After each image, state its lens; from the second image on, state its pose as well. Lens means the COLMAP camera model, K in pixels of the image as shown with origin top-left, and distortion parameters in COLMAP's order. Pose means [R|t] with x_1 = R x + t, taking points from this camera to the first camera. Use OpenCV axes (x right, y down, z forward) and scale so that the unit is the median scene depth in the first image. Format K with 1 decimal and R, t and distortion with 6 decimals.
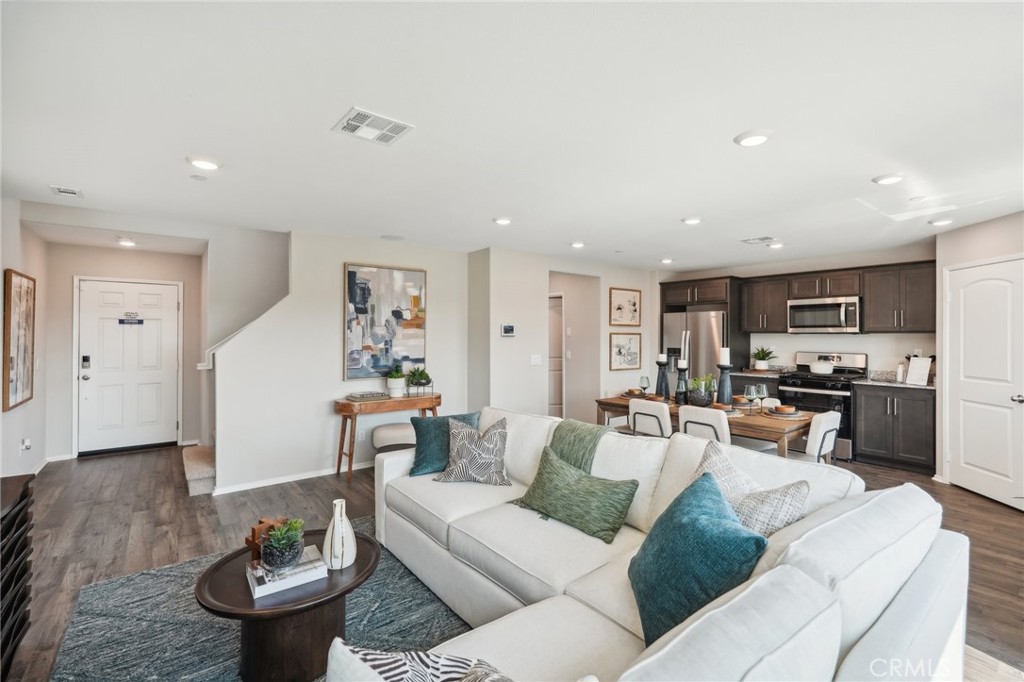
lens RADIAL K [[448.2, 0, 512.0], [0, 448.2, 341.0], [0, 0, 1]] dist [0.001215, 0.000232]
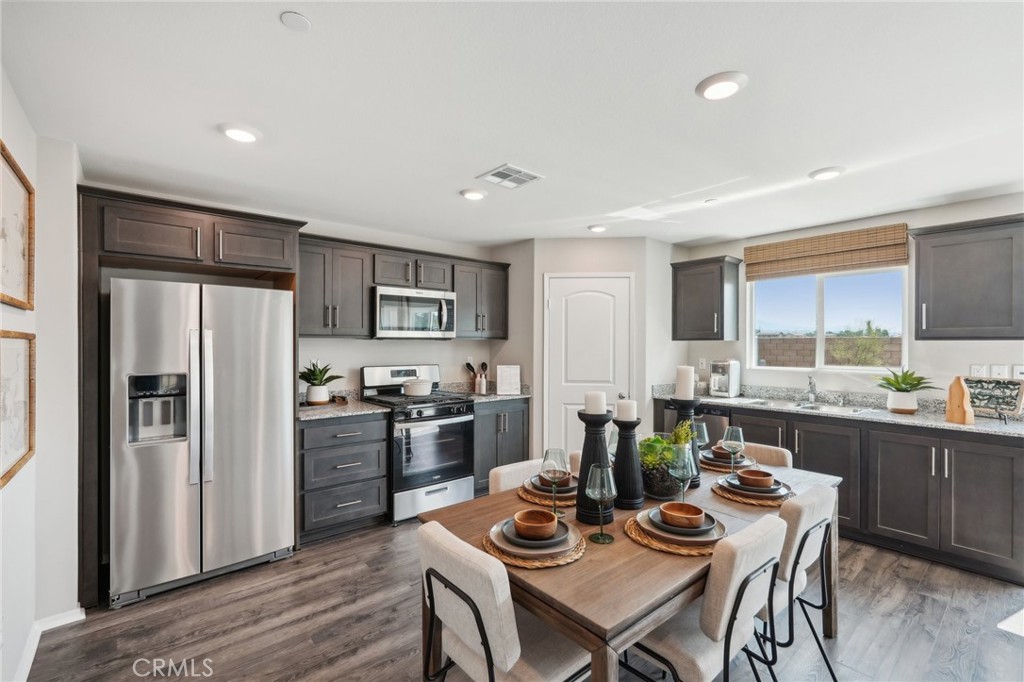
lens RADIAL K [[448.2, 0, 512.0], [0, 448.2, 341.0], [0, 0, 1]] dist [0.001215, 0.000232]
pose [[-0.041387, -0.000491, 0.999143, -0.028010], [0.009435, 0.999955, 0.000882, -0.013244], [-0.999099, 0.009463, -0.041381, 0.929028]]
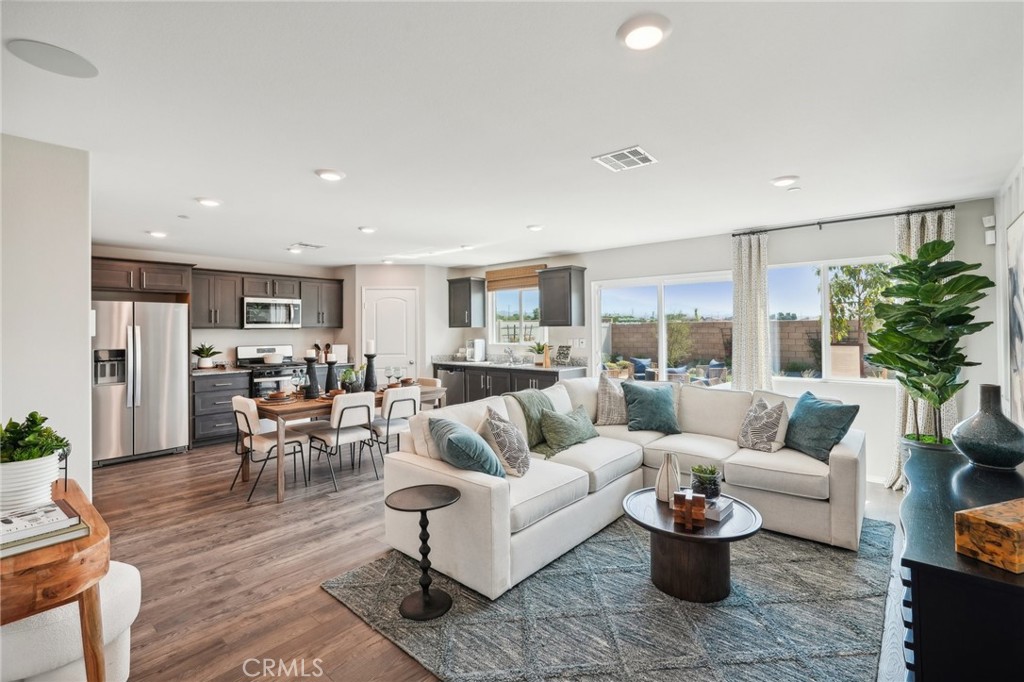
lens RADIAL K [[462.2, 0, 510.4], [0, 462.2, 320.8], [0, 0, 1]] dist [0.019776, 0.000235]
pose [[-0.174333, 0.015247, 0.984569, -0.634727], [0.021126, 0.999708, -0.011741, -0.011022], [-0.984460, 0.018753, -0.174605, 0.639050]]
